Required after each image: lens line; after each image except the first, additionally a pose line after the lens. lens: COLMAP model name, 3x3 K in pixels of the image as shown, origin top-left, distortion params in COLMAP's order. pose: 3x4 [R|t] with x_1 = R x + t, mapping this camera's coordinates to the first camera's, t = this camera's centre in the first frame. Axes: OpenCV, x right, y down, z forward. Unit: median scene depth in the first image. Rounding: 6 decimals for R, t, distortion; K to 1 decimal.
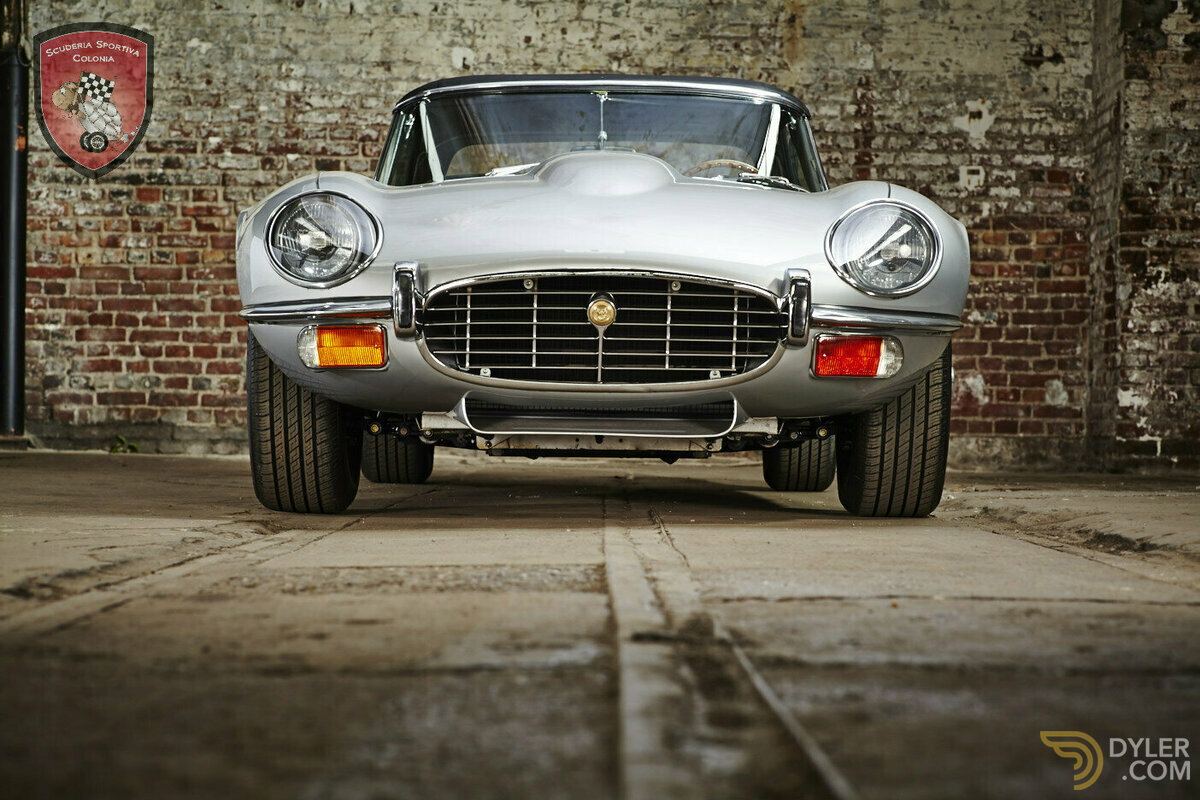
lens RADIAL K [[2865.4, 0, 600.0], [0, 2865.4, 400.0], [0, 0, 1]] dist [0.086568, -0.896445]
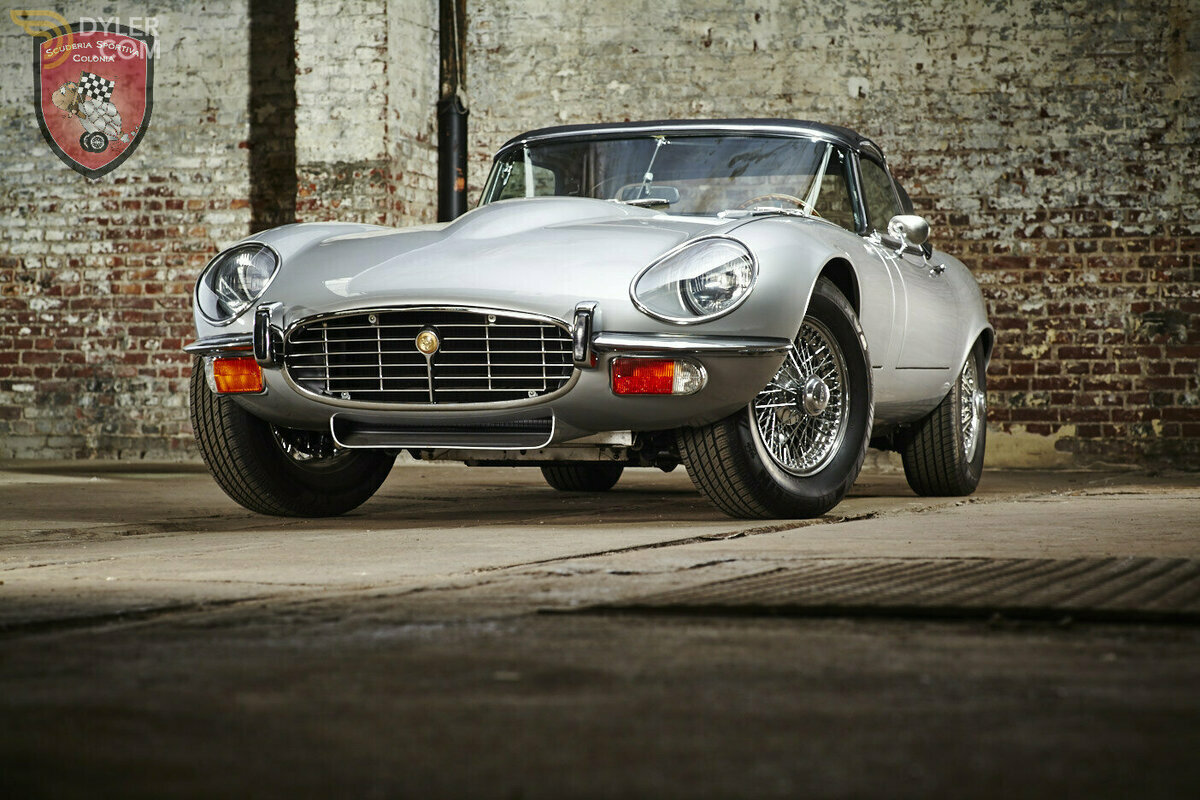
lens RADIAL K [[2865.4, 0, 600.0], [0, 2865.4, 400.0], [0, 0, 1]] dist [0.086568, -0.896445]
pose [[0.958187, -0.015310, -0.285733, 0.160447], [0.014353, 0.999882, -0.005443, 0.000011], [0.285782, 0.001115, 0.958294, -0.036282]]
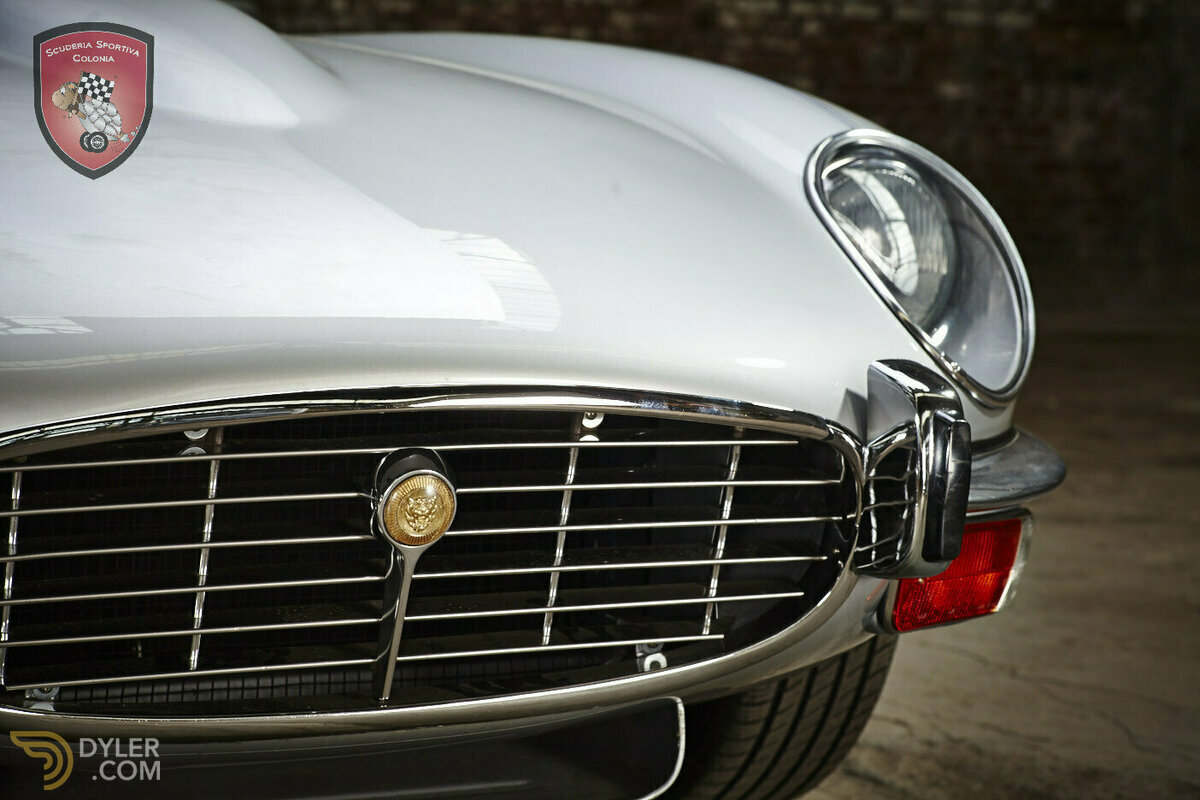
lens RADIAL K [[2879.5, 0, 600.0], [0, 2879.5, 400.0], [0, 0, 1]] dist [0.067319, -0.674793]
pose [[0.864645, -0.033049, 0.501296, -0.061264], [0.059358, 0.997565, -0.036615, -0.011700], [-0.498865, 0.061415, 0.864501, 0.278642]]
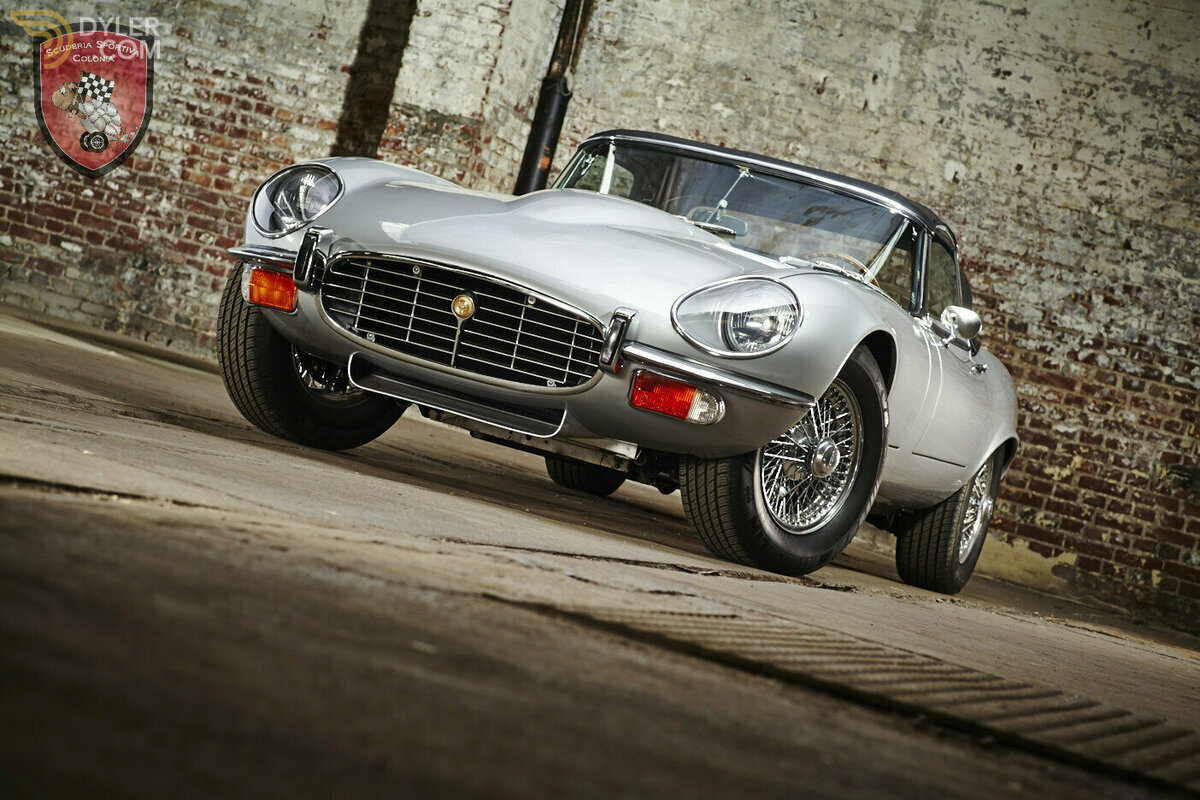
lens RADIAL K [[2865.4, 0, 600.0], [0, 2865.4, 400.0], [0, 0, 1]] dist [0.086568, -0.896445]
pose [[0.926473, 0.232012, -0.296341, 0.162911], [-0.244567, 0.969617, -0.005474, -0.000461], [0.286067, 0.077547, 0.955067, -0.035612]]
